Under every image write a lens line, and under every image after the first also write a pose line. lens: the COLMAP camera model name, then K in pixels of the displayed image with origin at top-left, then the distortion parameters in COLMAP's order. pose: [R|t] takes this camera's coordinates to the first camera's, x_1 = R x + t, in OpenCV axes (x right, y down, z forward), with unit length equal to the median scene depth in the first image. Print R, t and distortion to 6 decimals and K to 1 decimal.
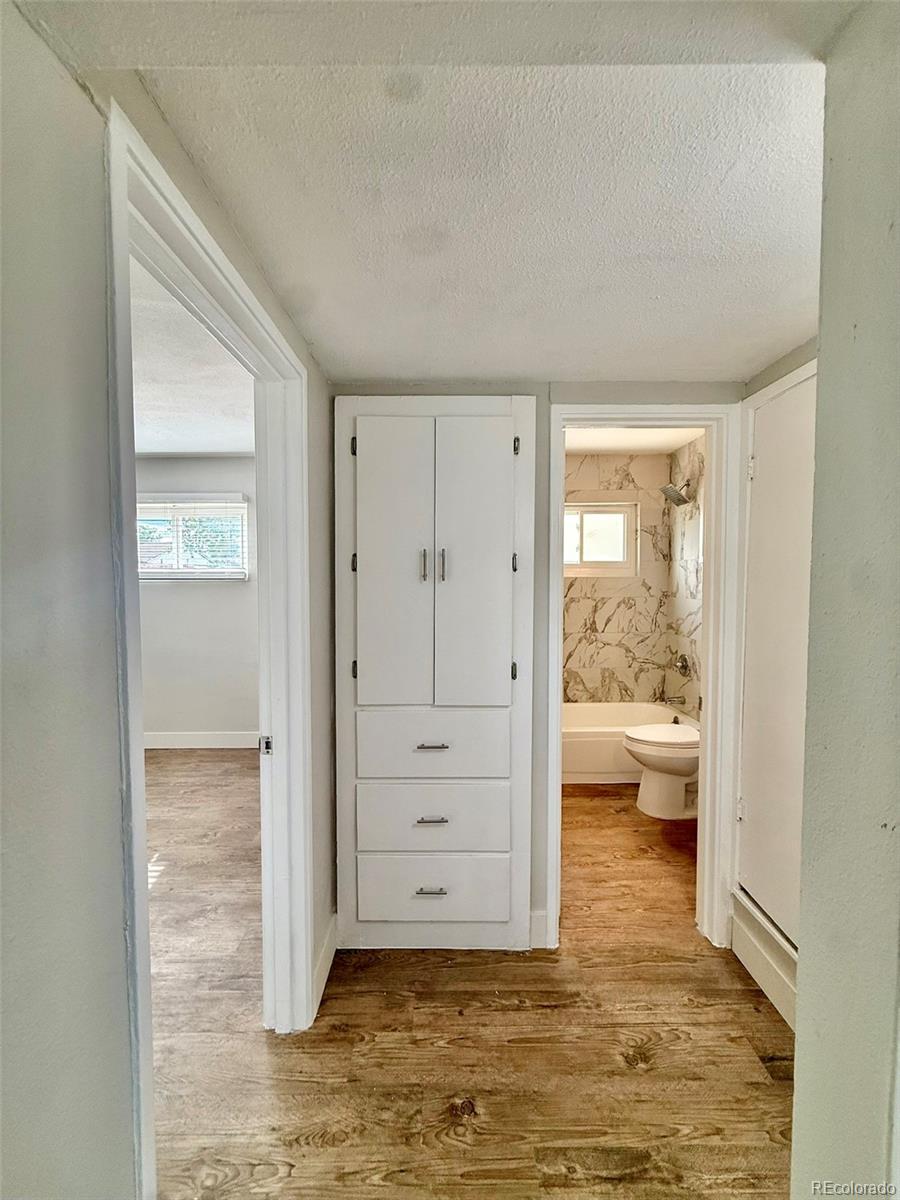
lens RADIAL K [[475.7, 0, 451.7], [0, 475.7, 595.2], [0, 0, 1]] dist [-0.001127, -0.000224]
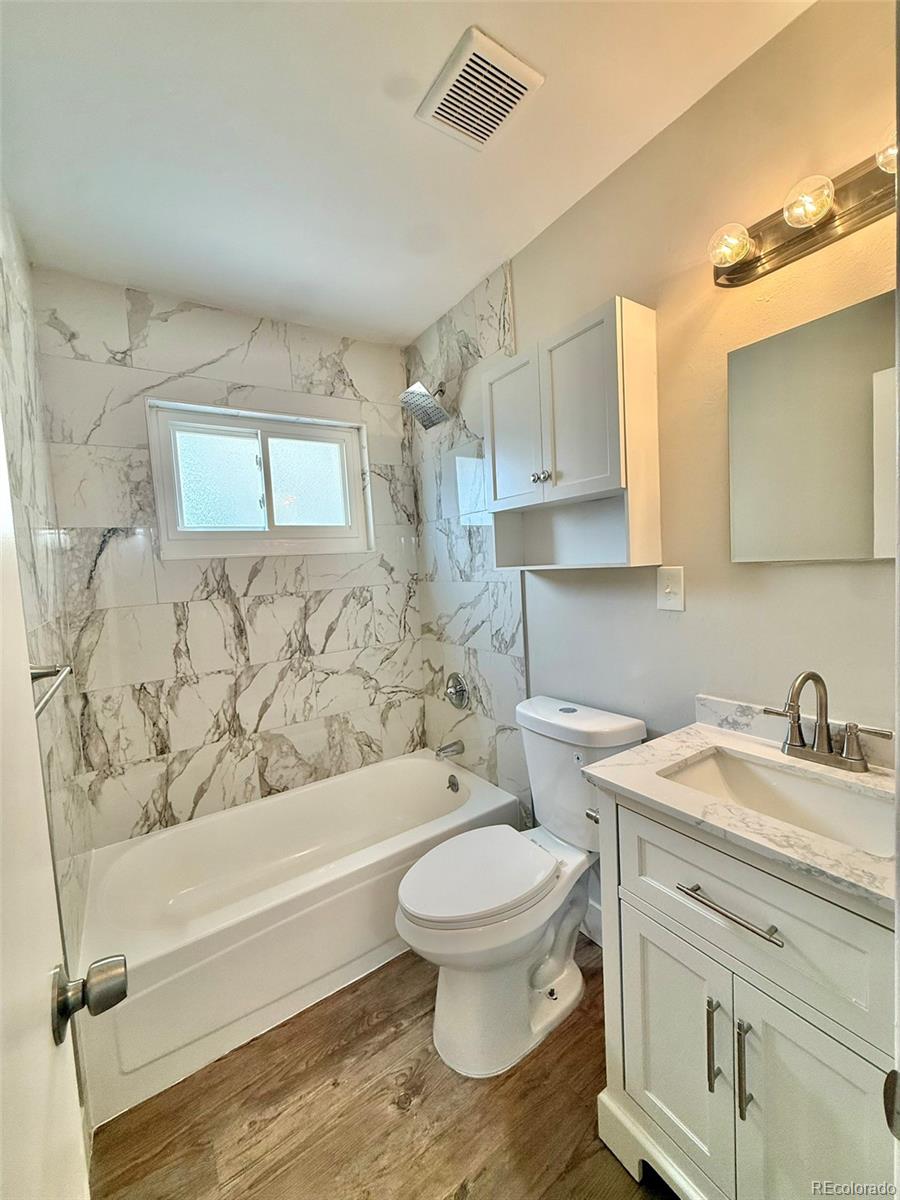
lens RADIAL K [[475.7, 0, 448.3], [0, 475.7, 599.3], [0, 0, 1]] dist [-0.001127, -0.000224]
pose [[0.831167, -0.084238, 0.549605, 0.140350], [0.076536, 0.996381, 0.036970, 0.006005], [-0.550731, 0.011336, 0.834606, 0.456450]]
